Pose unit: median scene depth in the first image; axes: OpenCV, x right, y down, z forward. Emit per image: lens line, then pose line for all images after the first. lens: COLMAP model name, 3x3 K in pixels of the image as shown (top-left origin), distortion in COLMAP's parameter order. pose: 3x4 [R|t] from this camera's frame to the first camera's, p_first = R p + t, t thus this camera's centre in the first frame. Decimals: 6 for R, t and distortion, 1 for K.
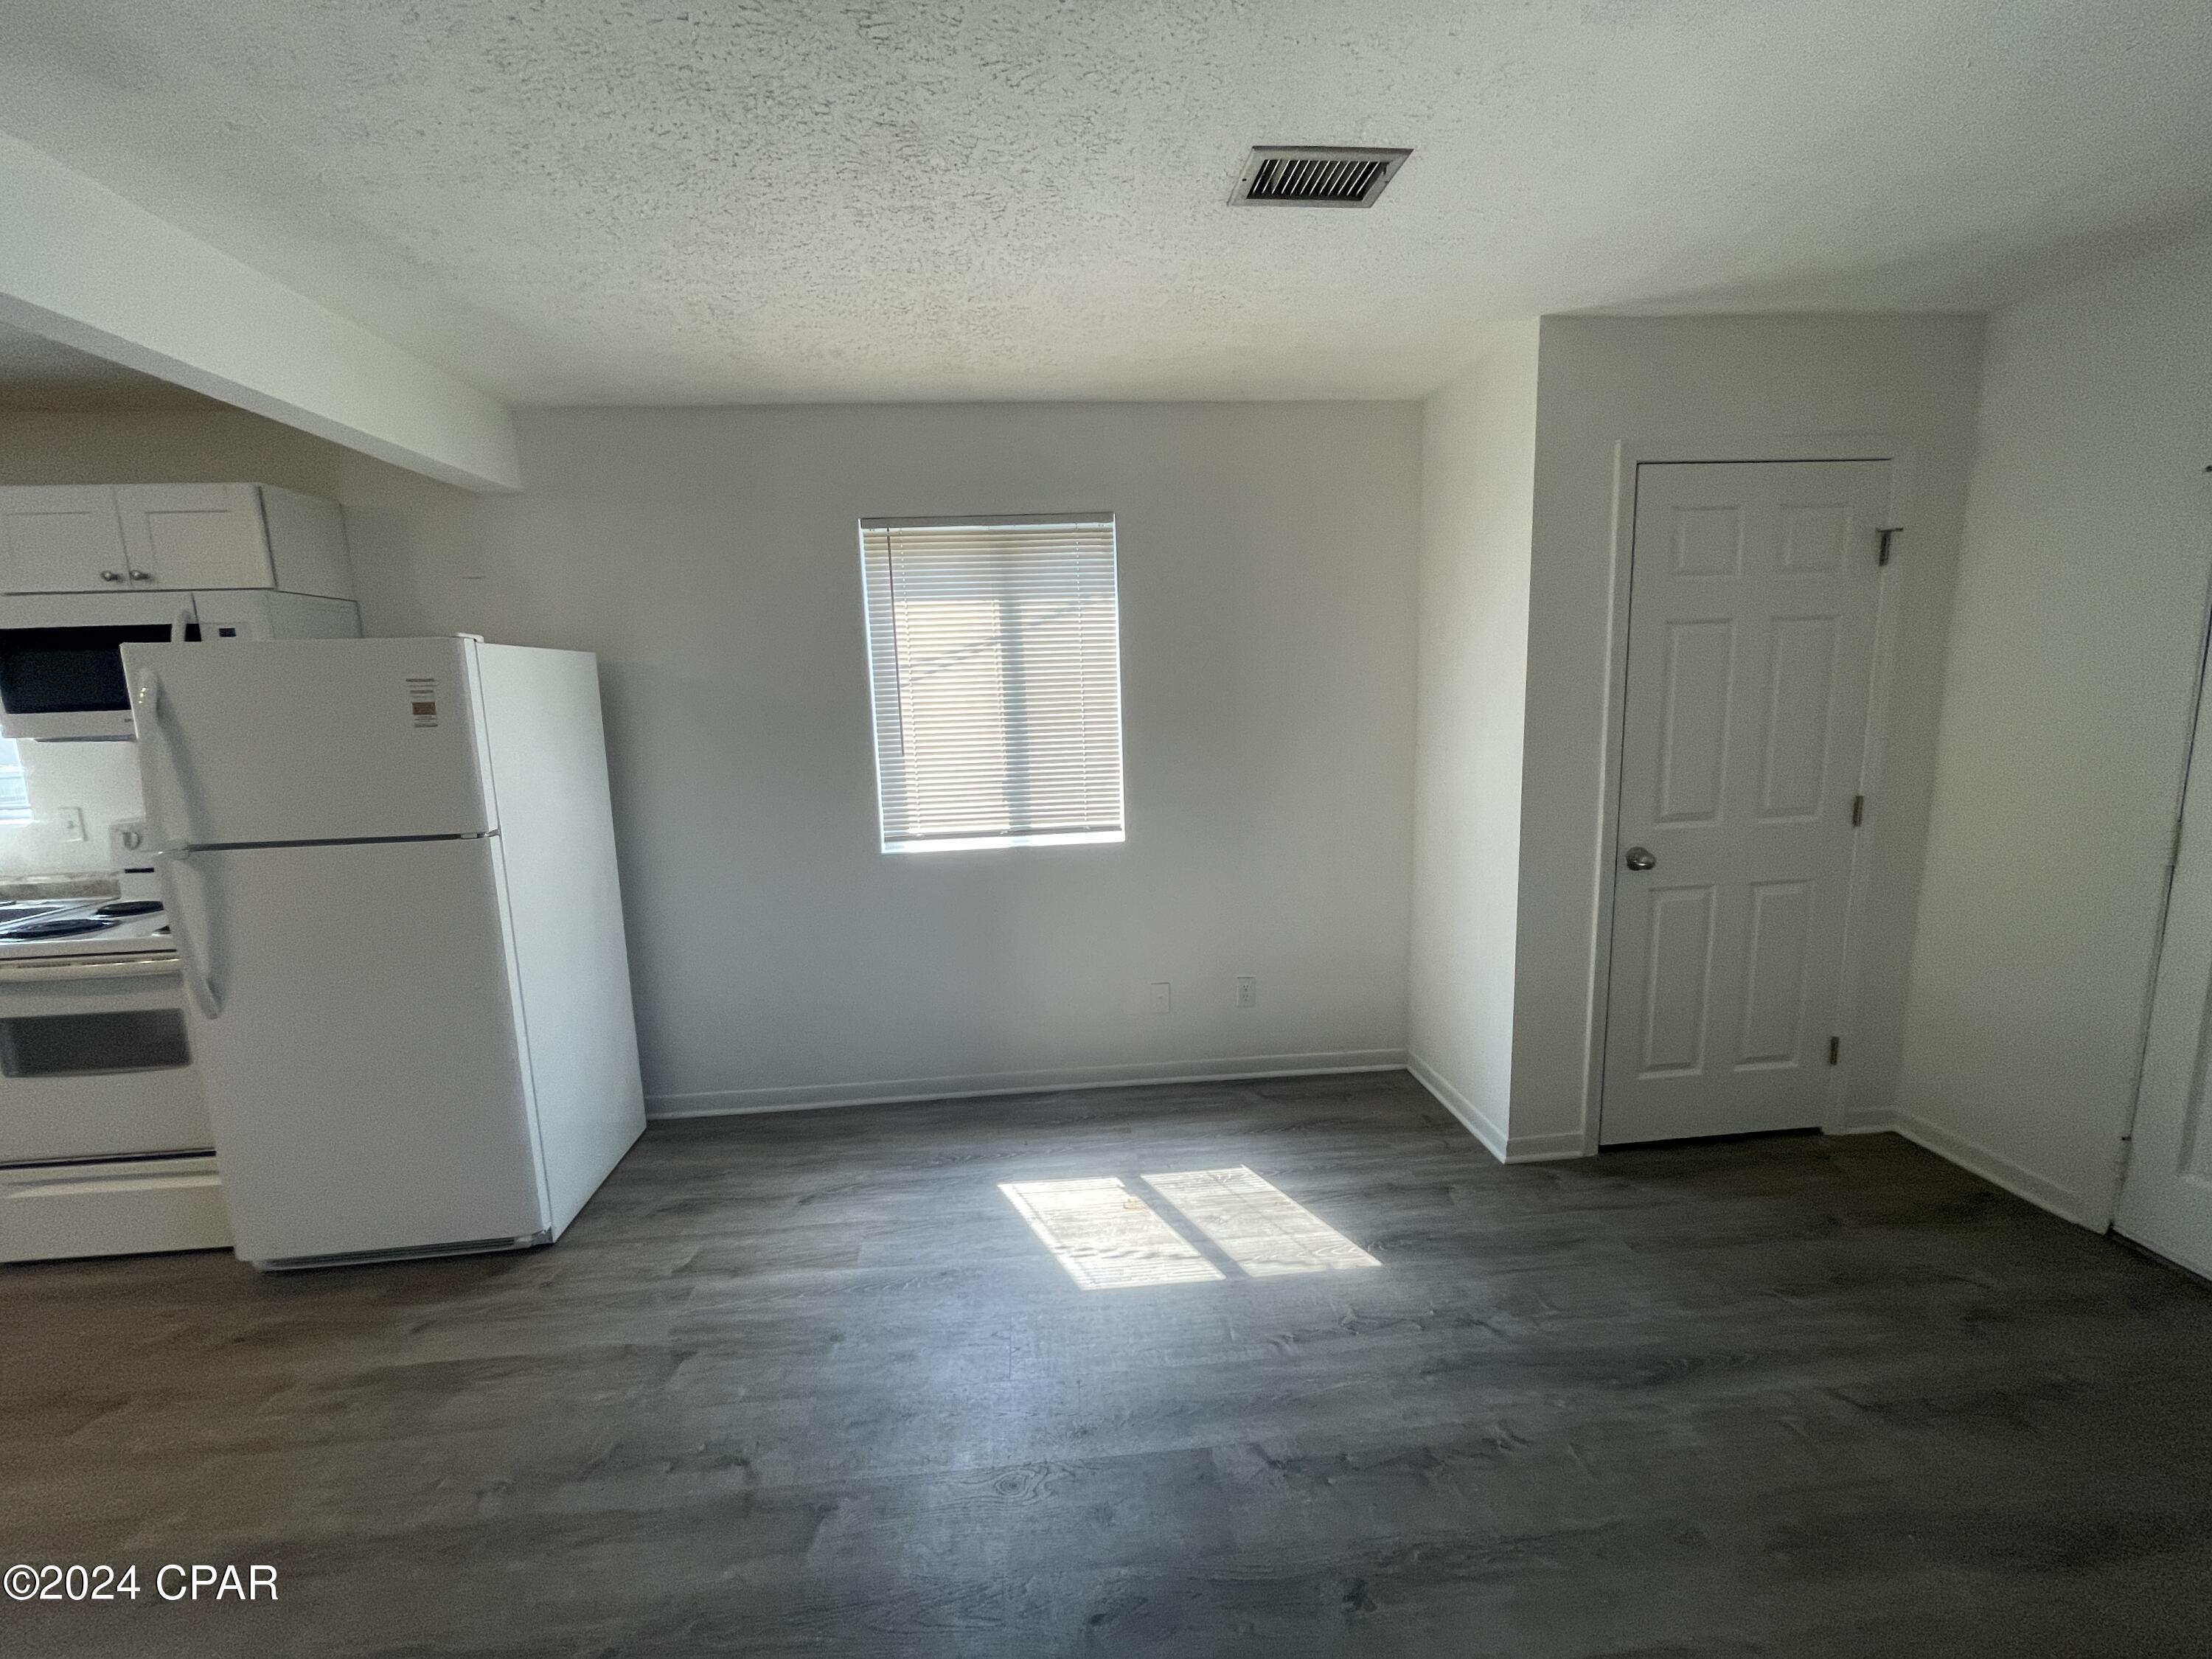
lens RADIAL K [[897.2, 0, 1100.4], [0, 897.2, 826.3], [0, 0, 1]] dist [-0.002979, 0.001242]
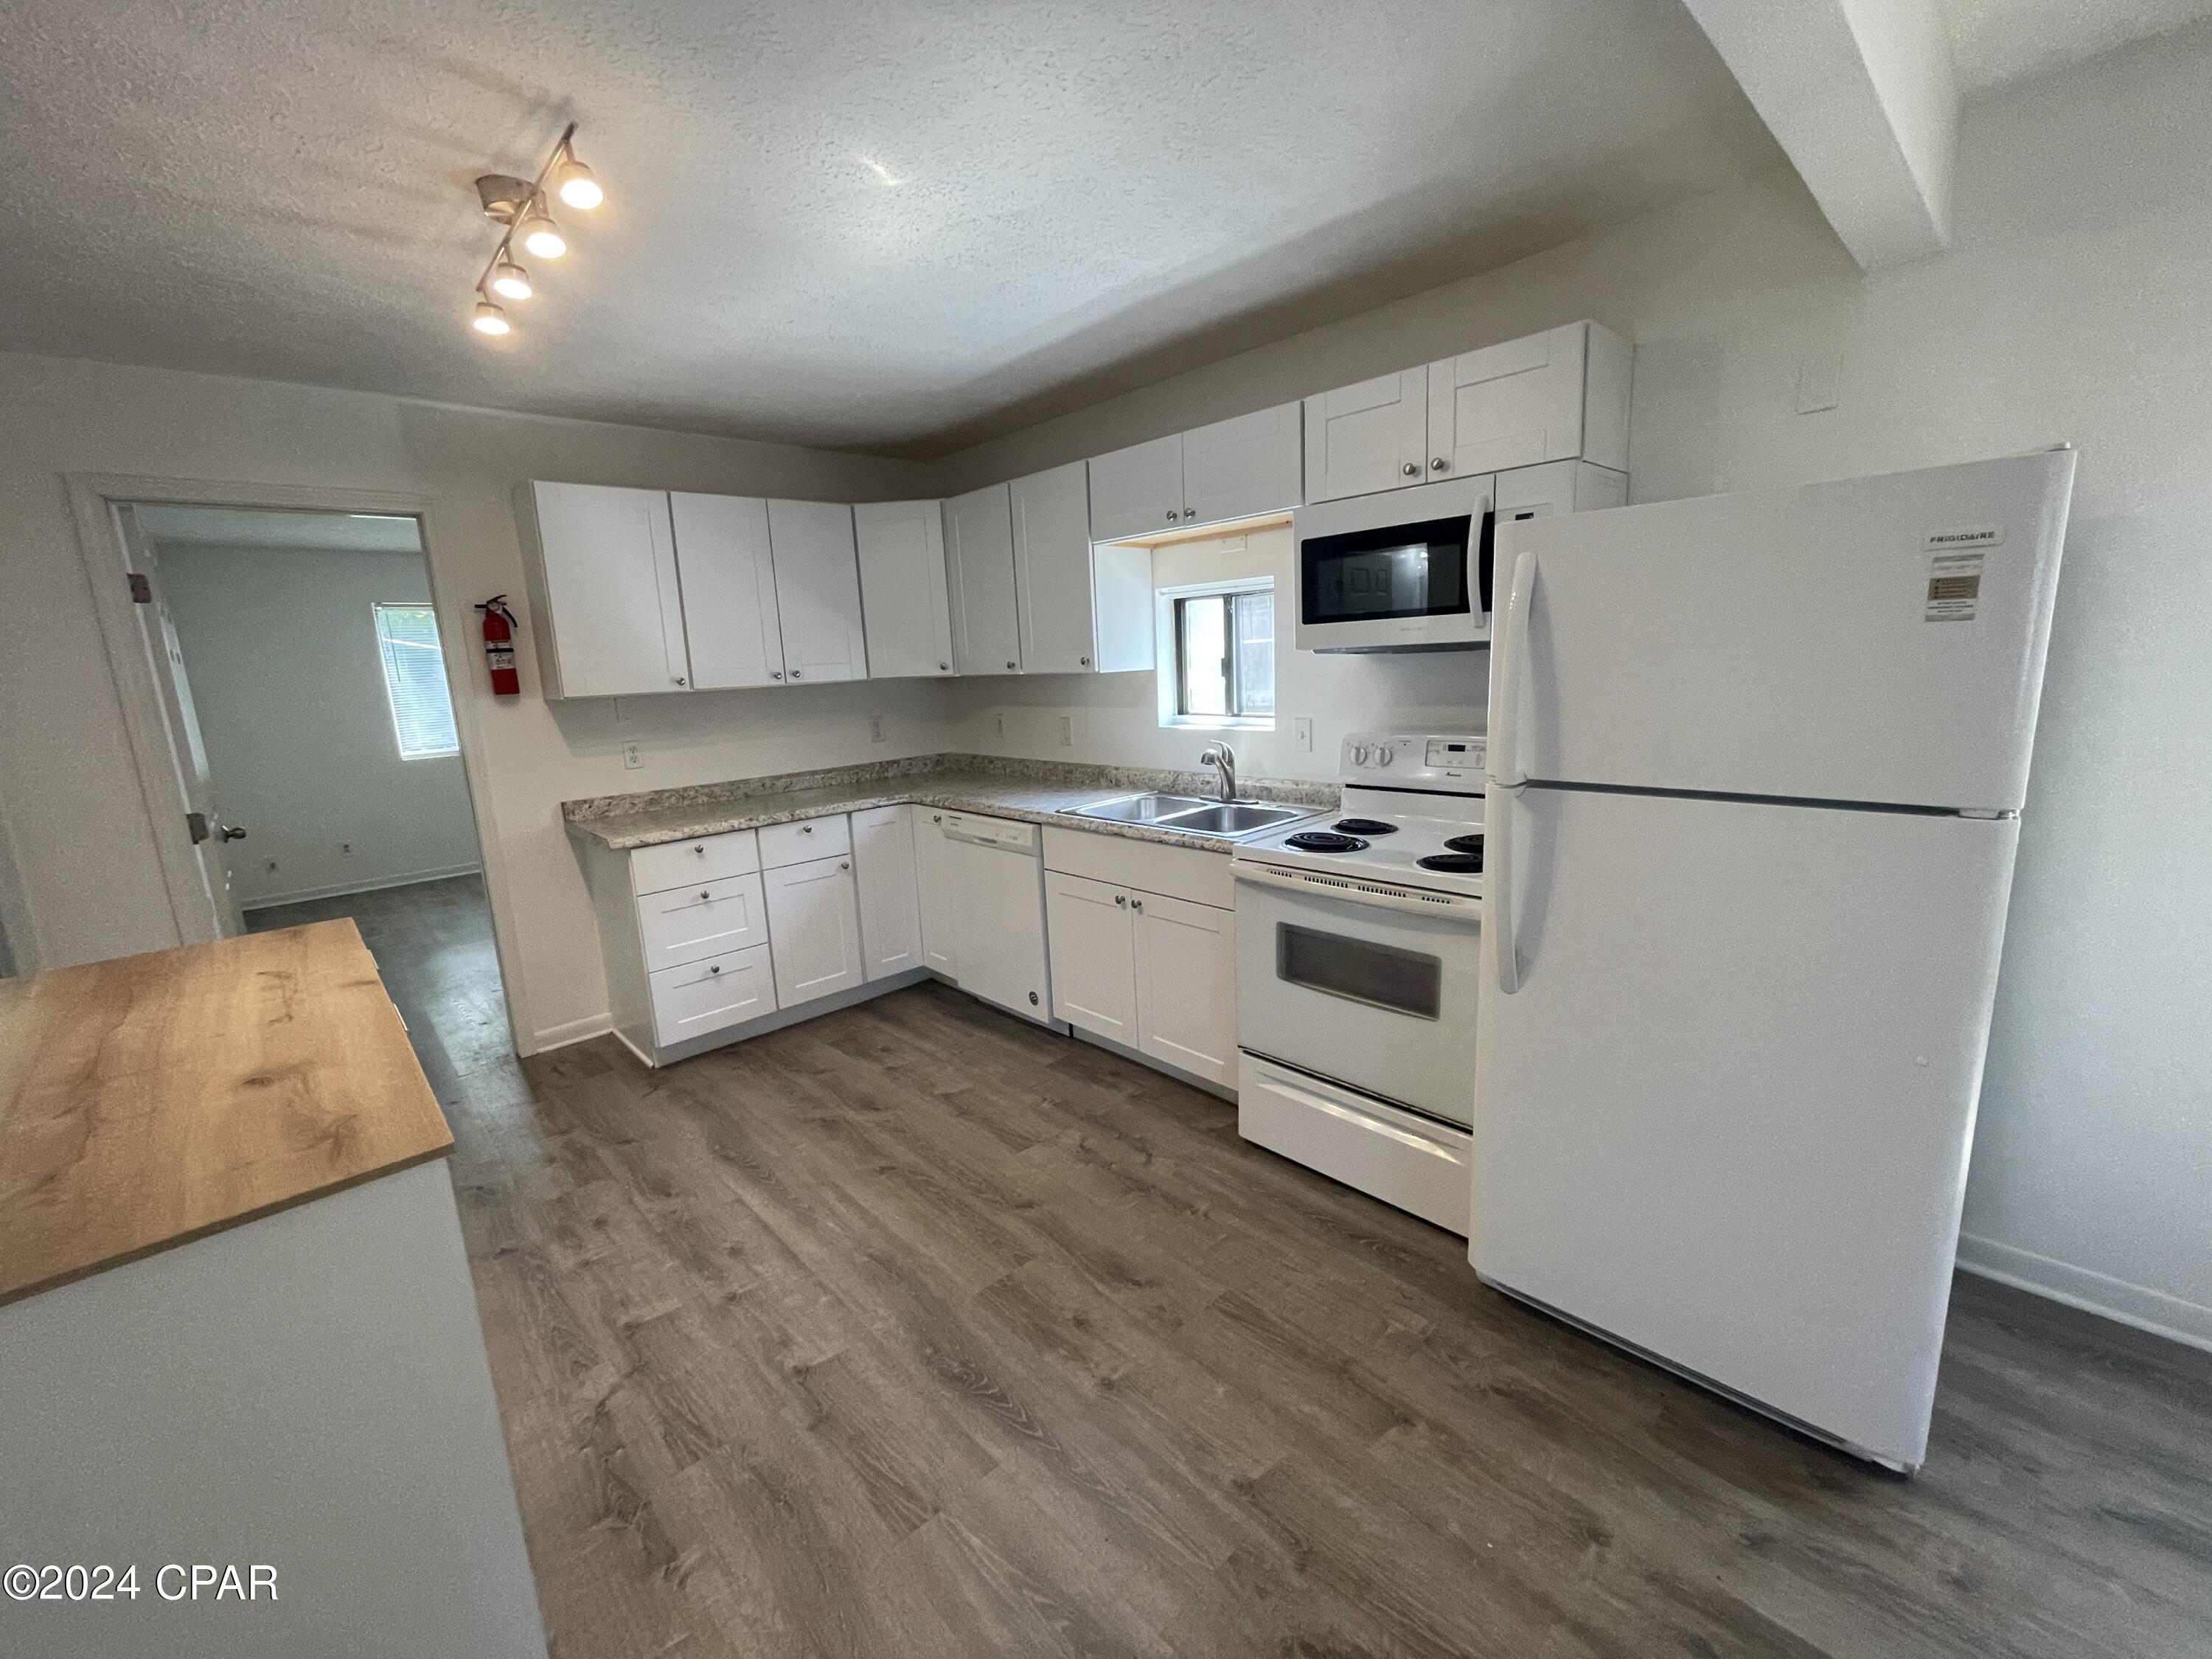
lens RADIAL K [[897.2, 0, 1099.4], [0, 897.2, 827.9], [0, 0, 1]] dist [-0.002979, 0.001242]
pose [[0.618963, 0.150615, -0.770844, -0.545596], [-0.092907, 0.988591, 0.118559, 0.003917], [0.779906, -0.001767, 0.625895, 0.179112]]
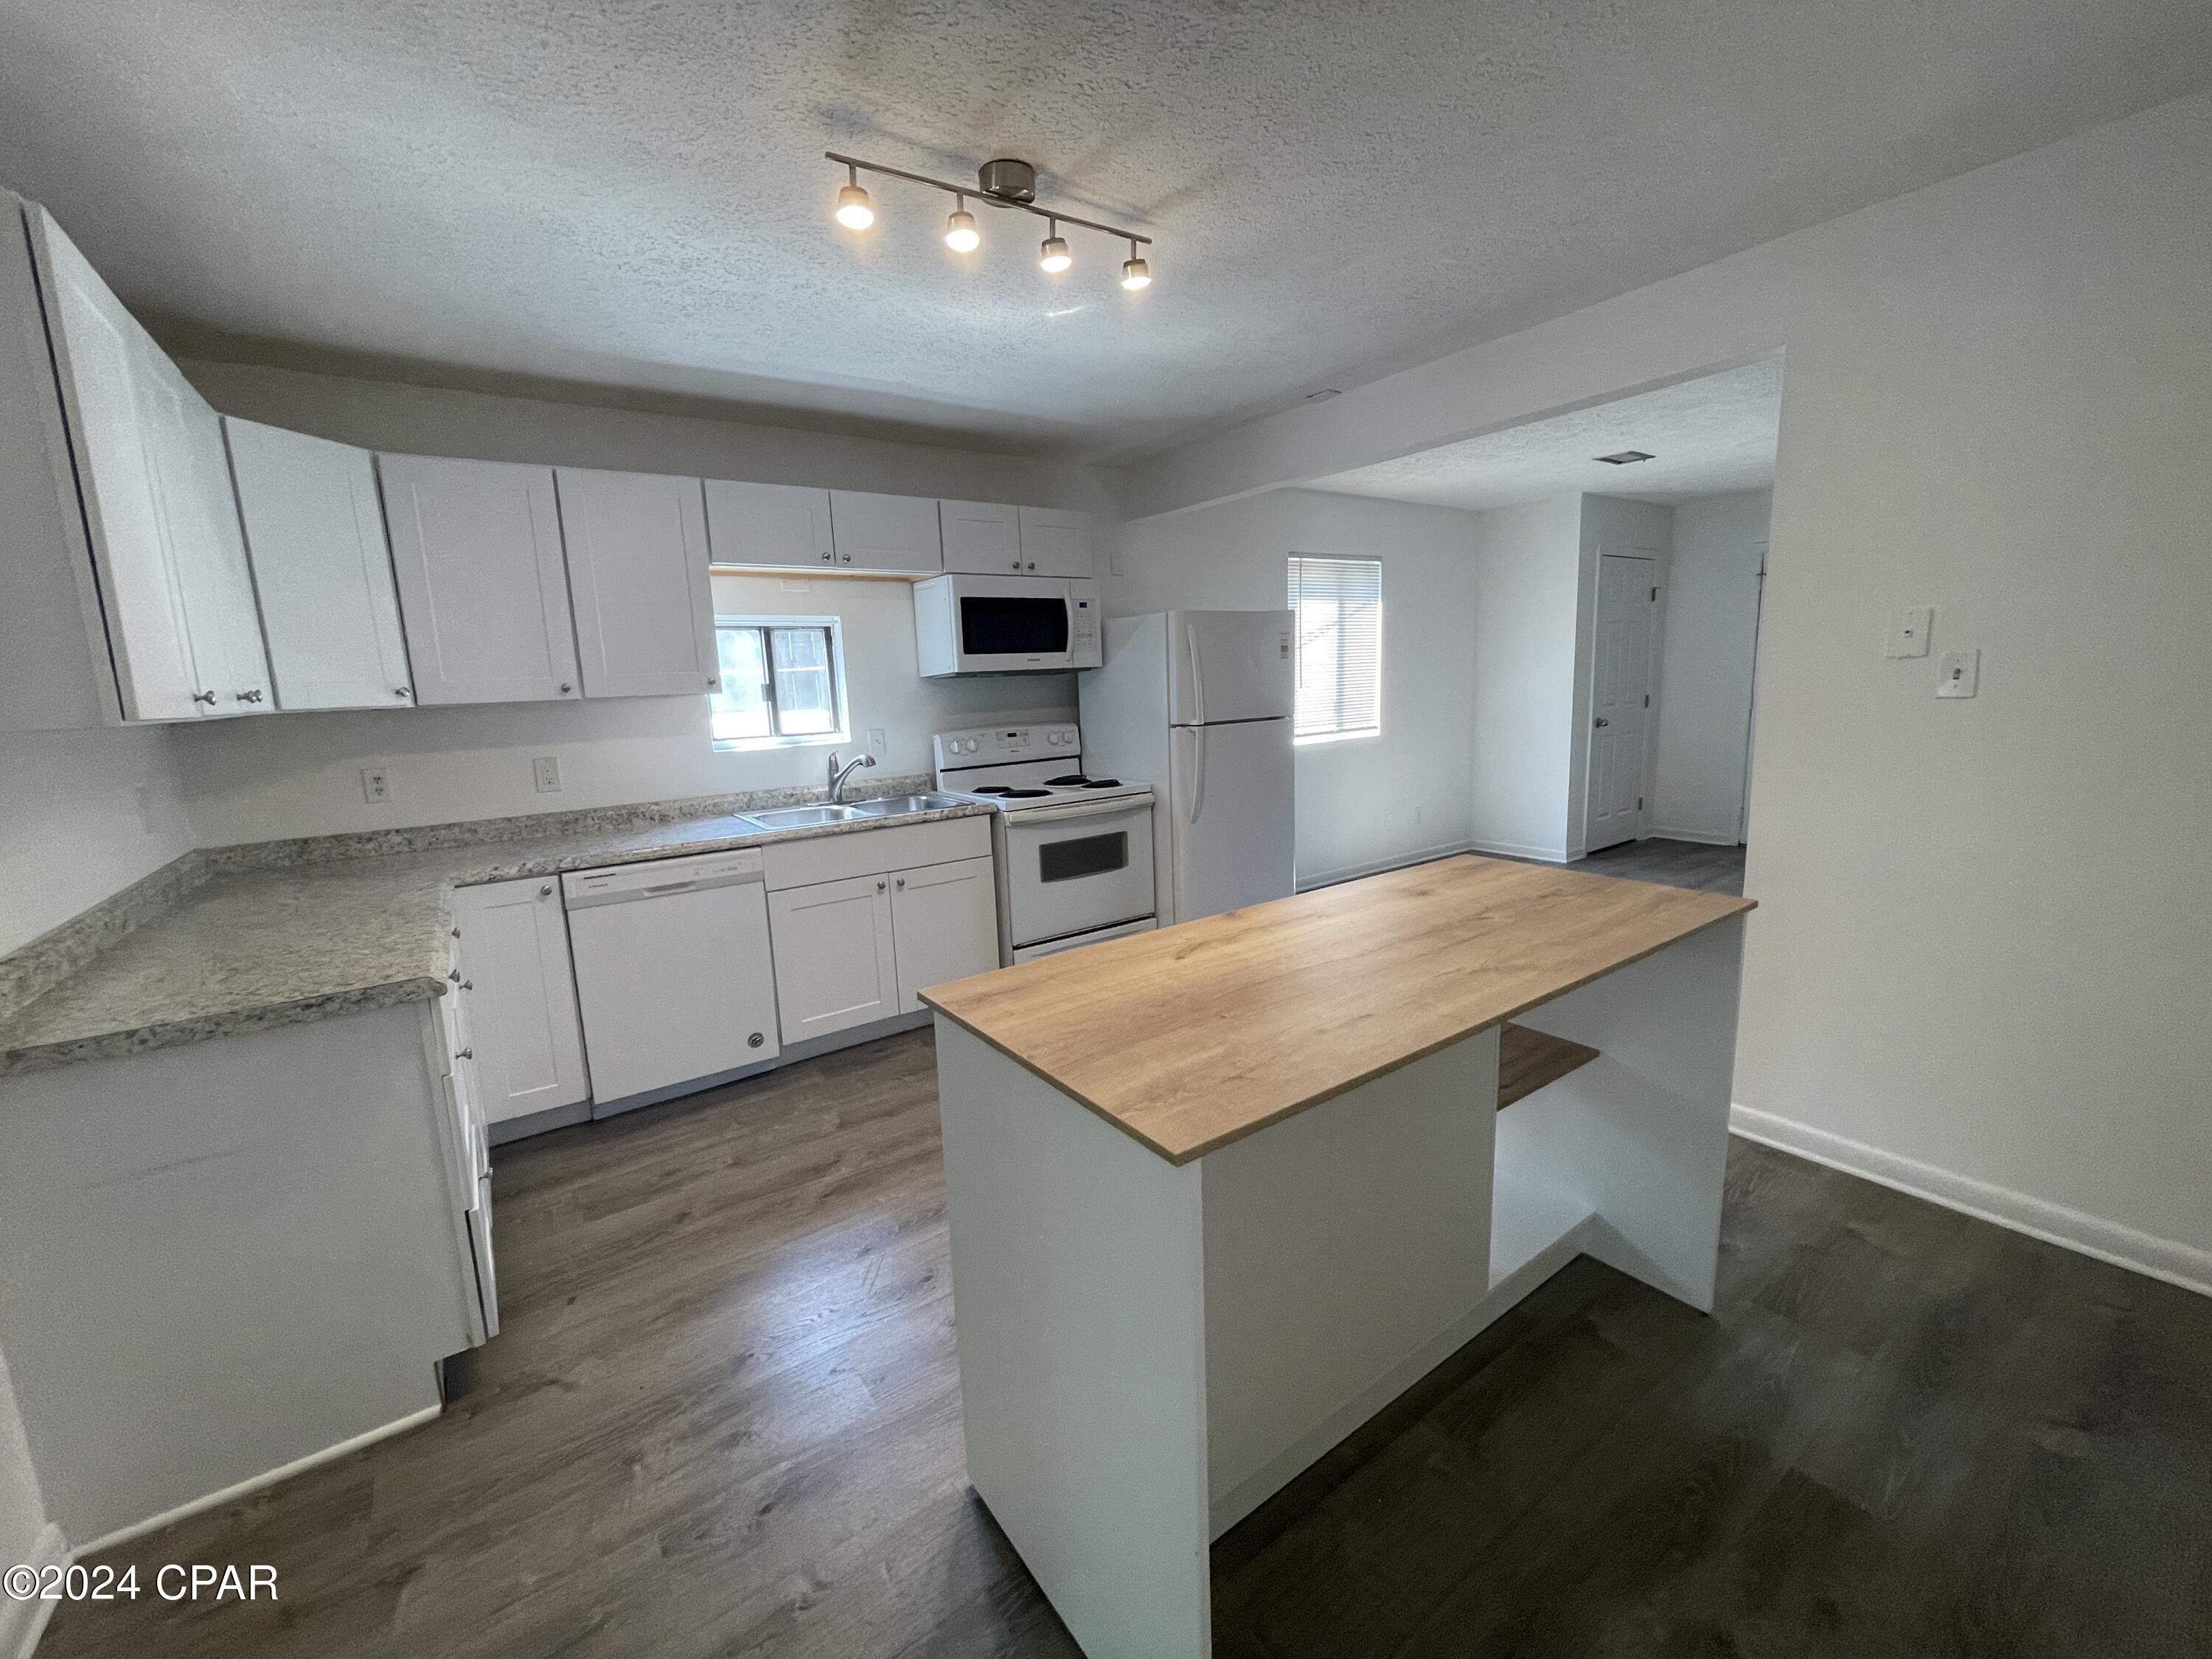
lens RADIAL K [[897.2, 0, 1101.0], [0, 897.2, 825.0], [0, 0, 1]] dist [-0.002979, 0.001242]
pose [[0.863434, -0.087083, 0.496889, -1.802085], [0.090737, 0.995733, 0.016837, 0.152811], [-0.496234, 0.030549, 0.867651, -0.394707]]
